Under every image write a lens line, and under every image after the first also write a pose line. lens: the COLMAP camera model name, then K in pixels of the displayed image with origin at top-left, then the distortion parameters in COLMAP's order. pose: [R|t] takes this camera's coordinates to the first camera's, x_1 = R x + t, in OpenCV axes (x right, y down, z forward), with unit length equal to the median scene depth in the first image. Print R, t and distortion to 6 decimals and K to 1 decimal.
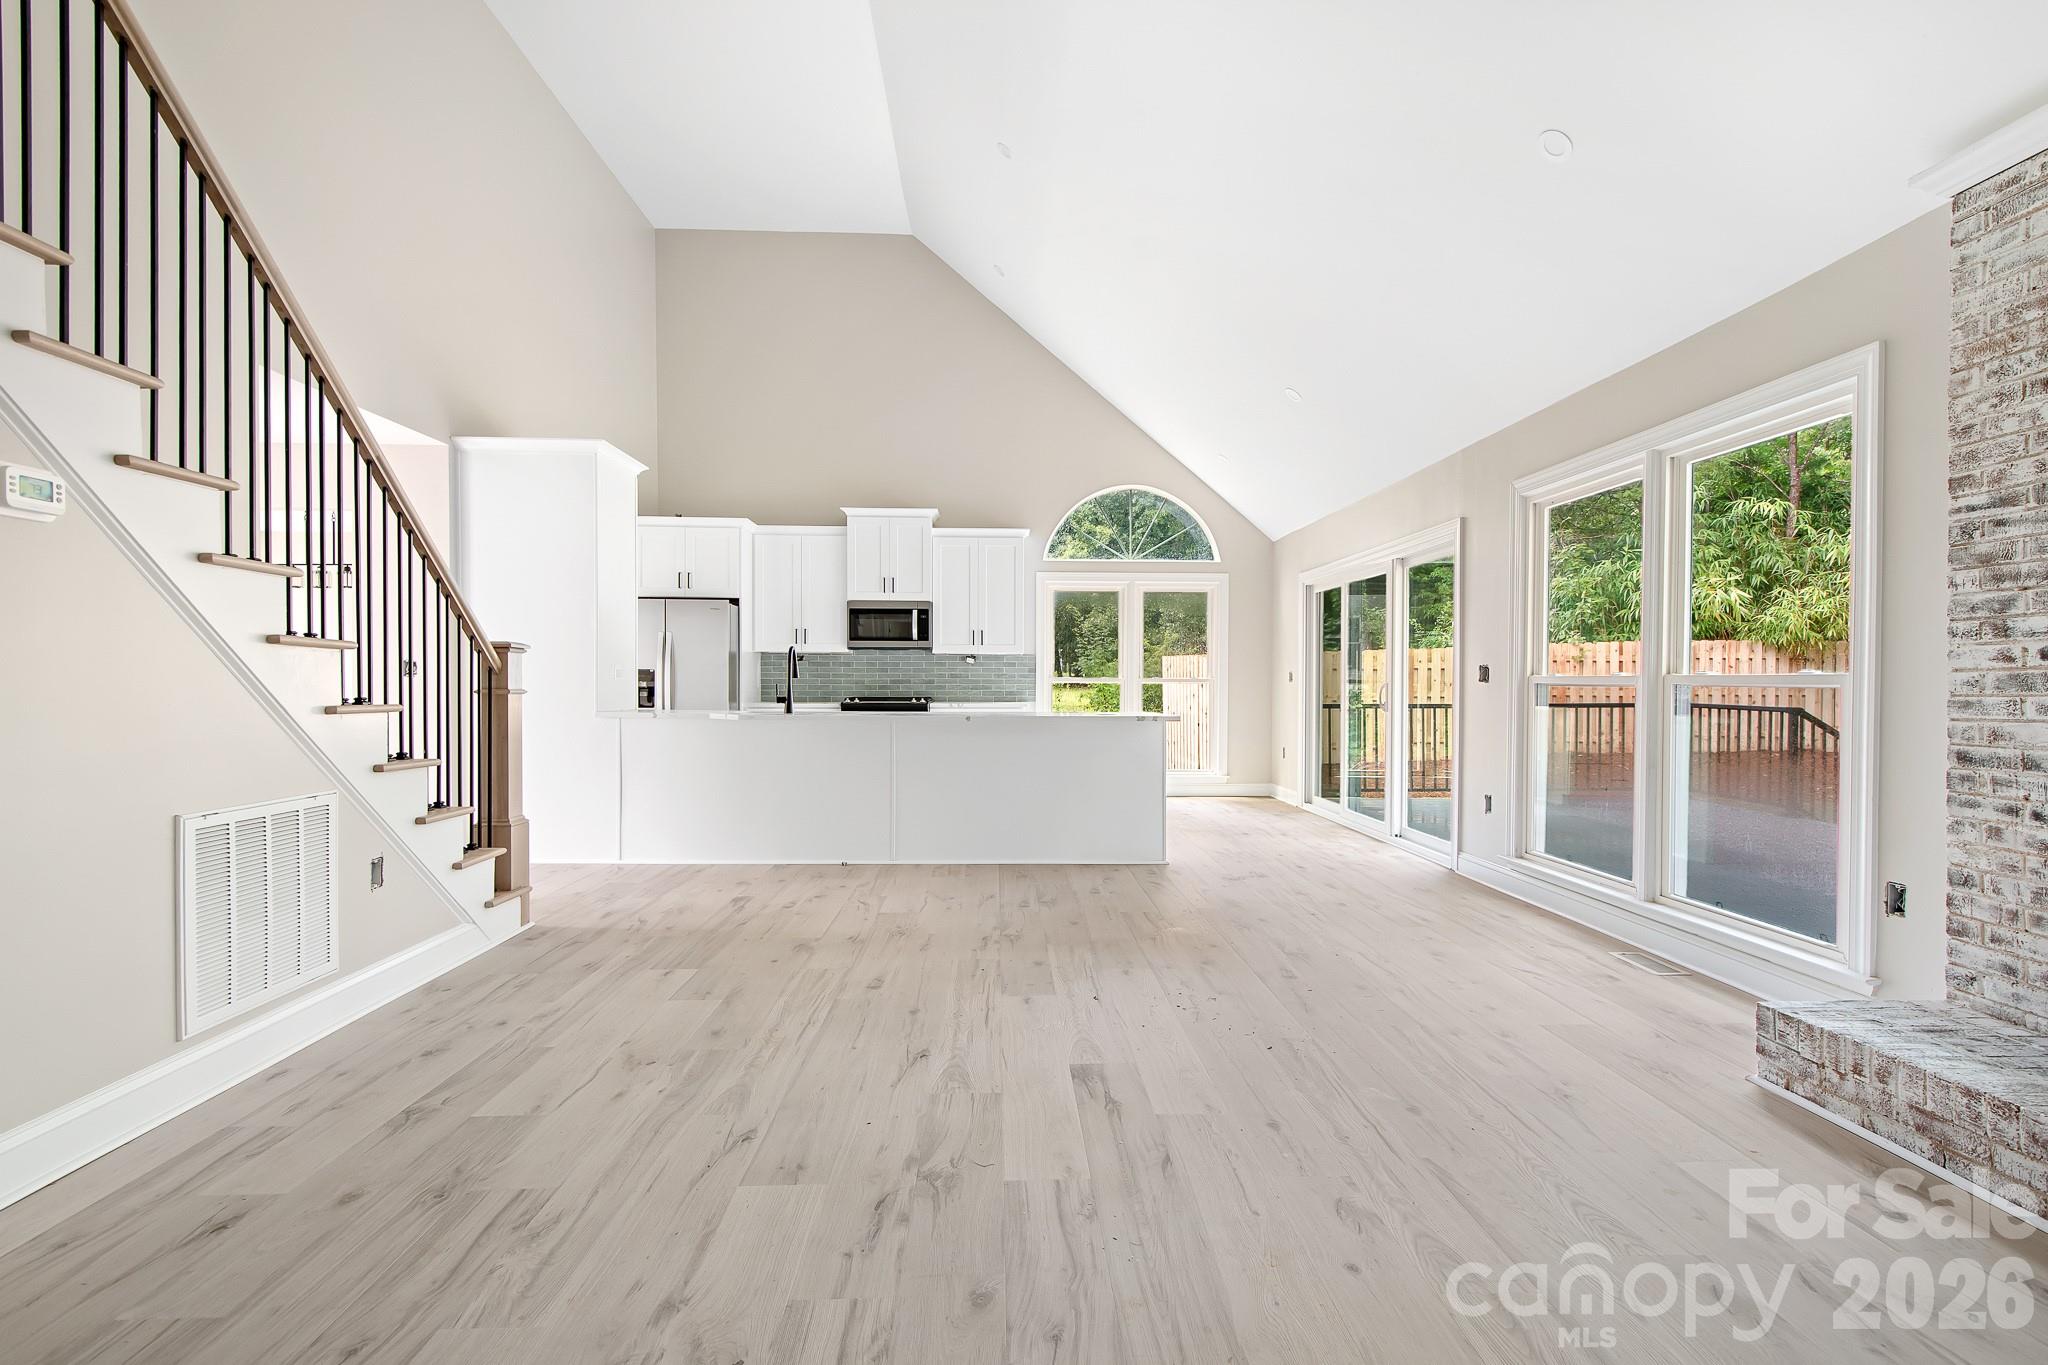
lens RADIAL K [[936.0, 0, 1024.0], [0, 936.0, 687.9], [0, 0, 1]] dist [0.017103, -0.008797]
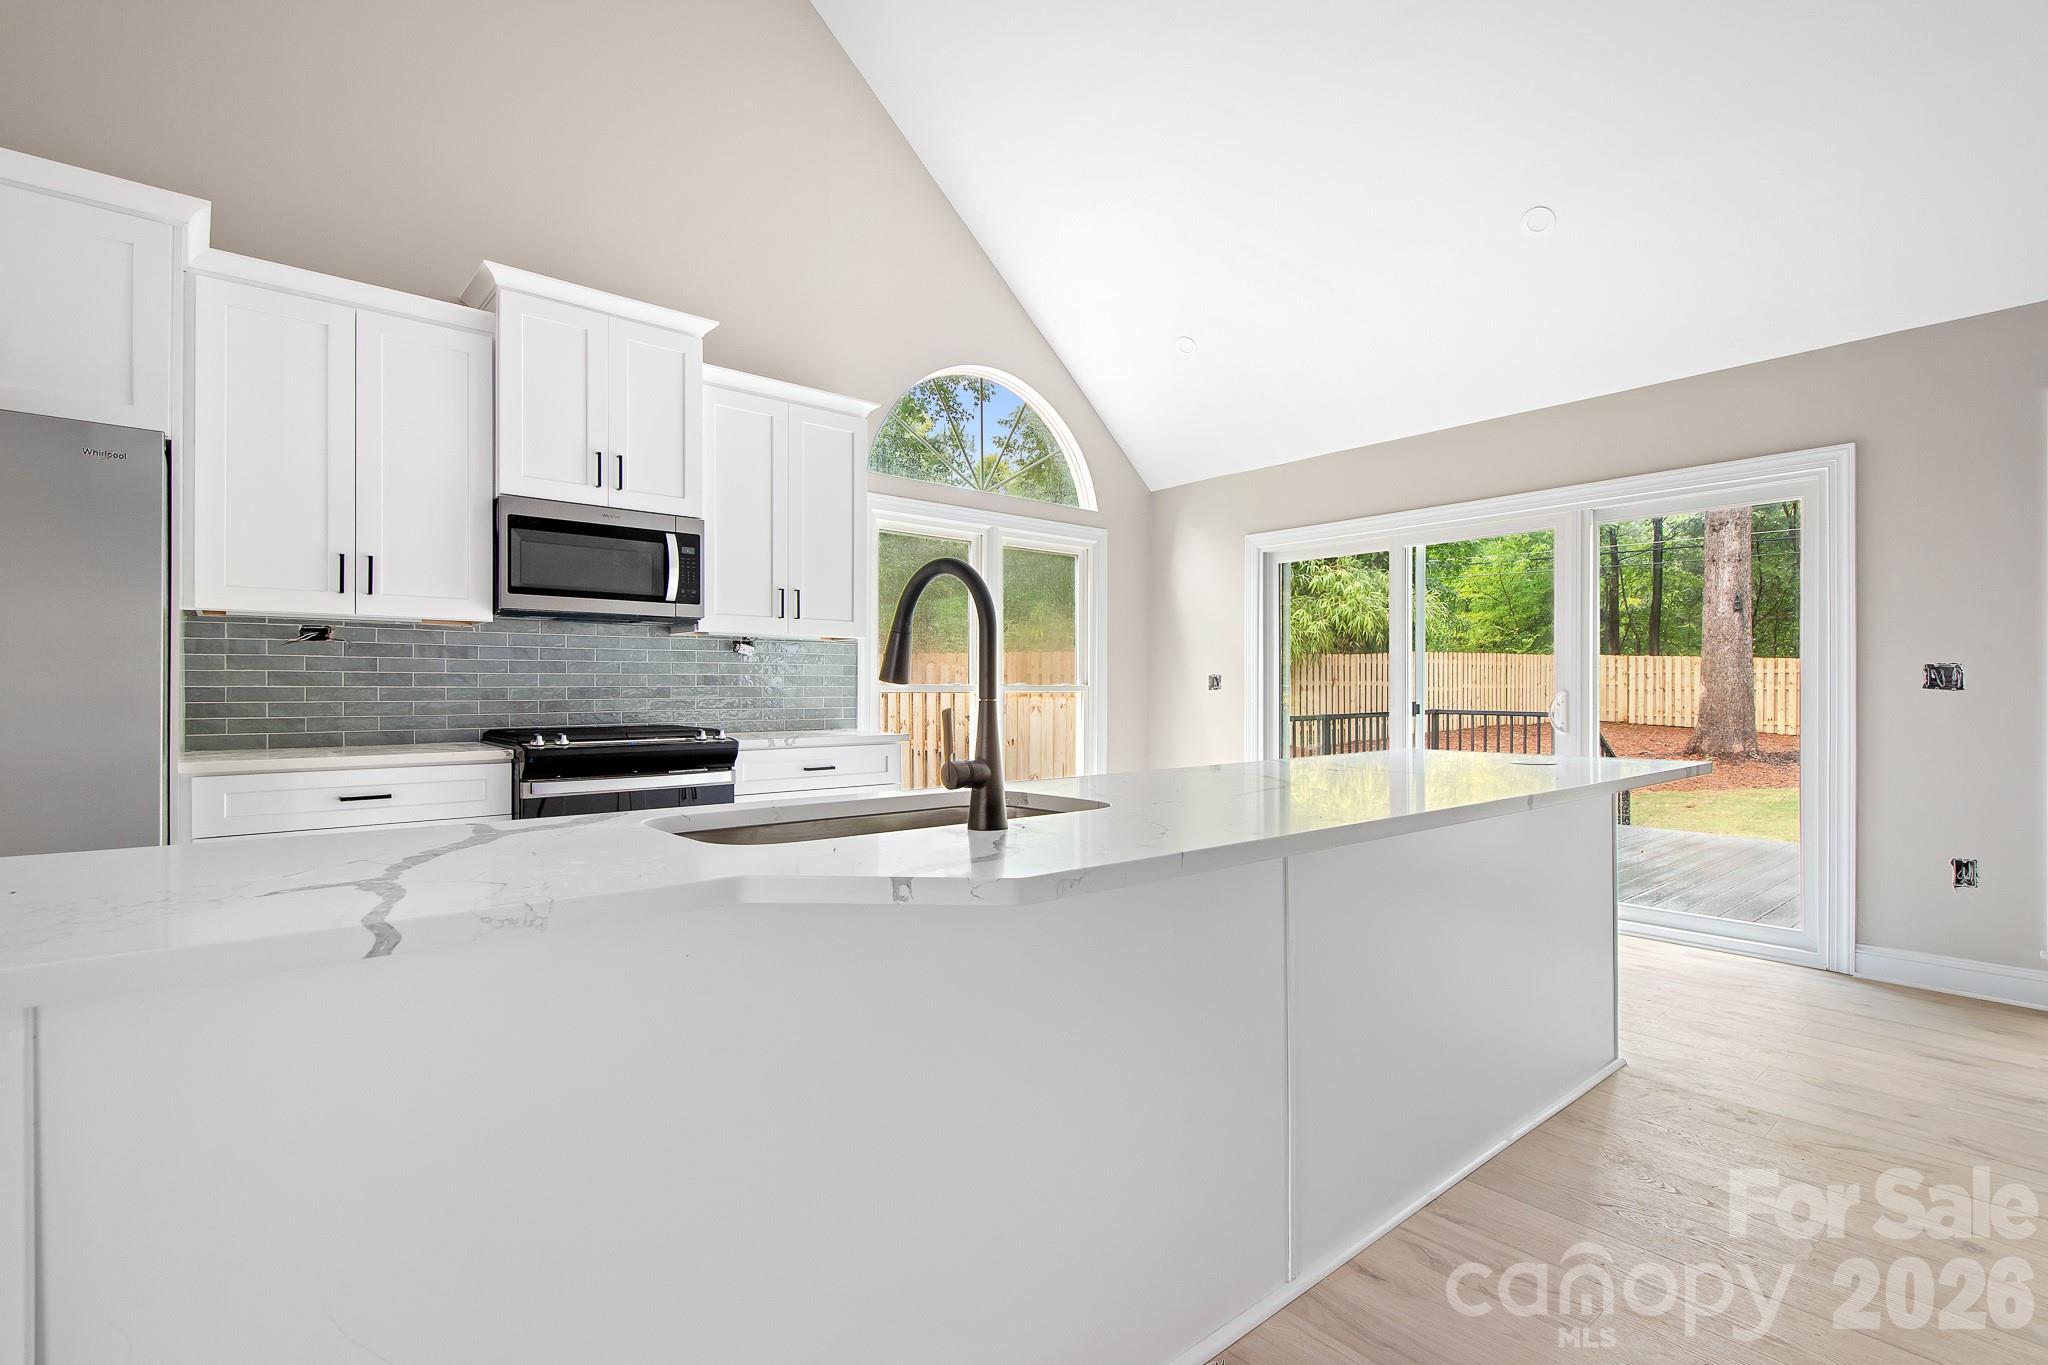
lens RADIAL K [[945.2, 0, 1031.8], [0, 945.2, 688.8], [0, 0, 1]] dist [0.002271, -0.000015]
pose [[0.780789, -0.004241, 0.624781, -0.816115], [0.007301, 0.999971, -0.002335, -0.019069], [-0.624753, 0.006384, 0.780797, 1.643297]]
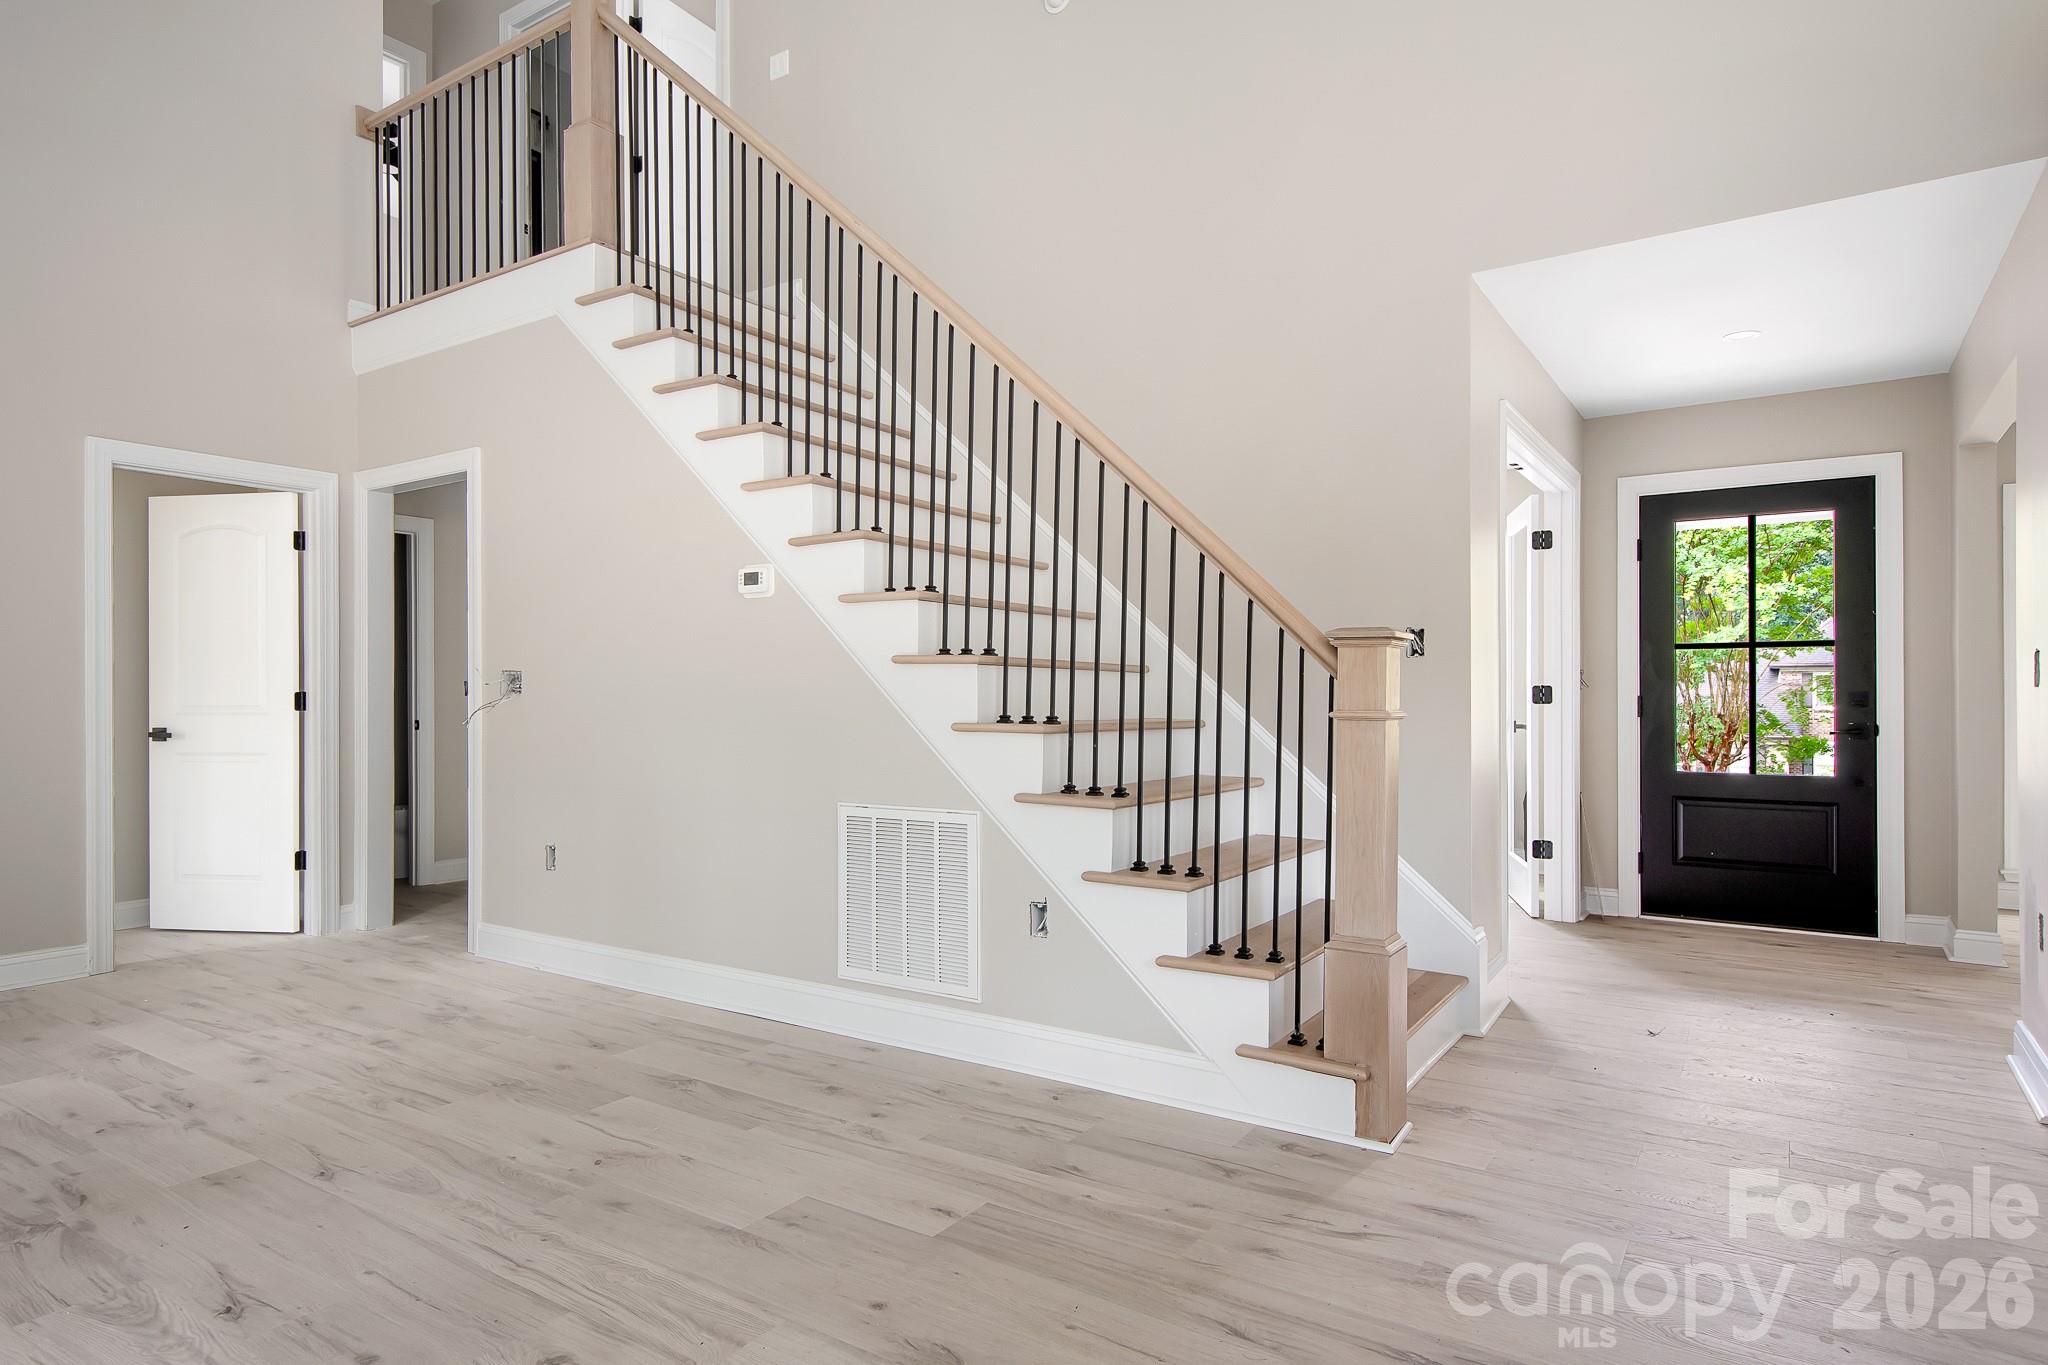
lens RADIAL K [[1144.7, 0, 1027.1], [0, 1144.7, 682.8], [0, 0, 1]] dist [0.003877, -0.001991]
pose [[-0.577047, -0.009771, -0.816652, 0.203390], [-0.003912, 0.999950, -0.009199, -0.012398], [0.816702, -0.002114, -0.577056, 1.831372]]
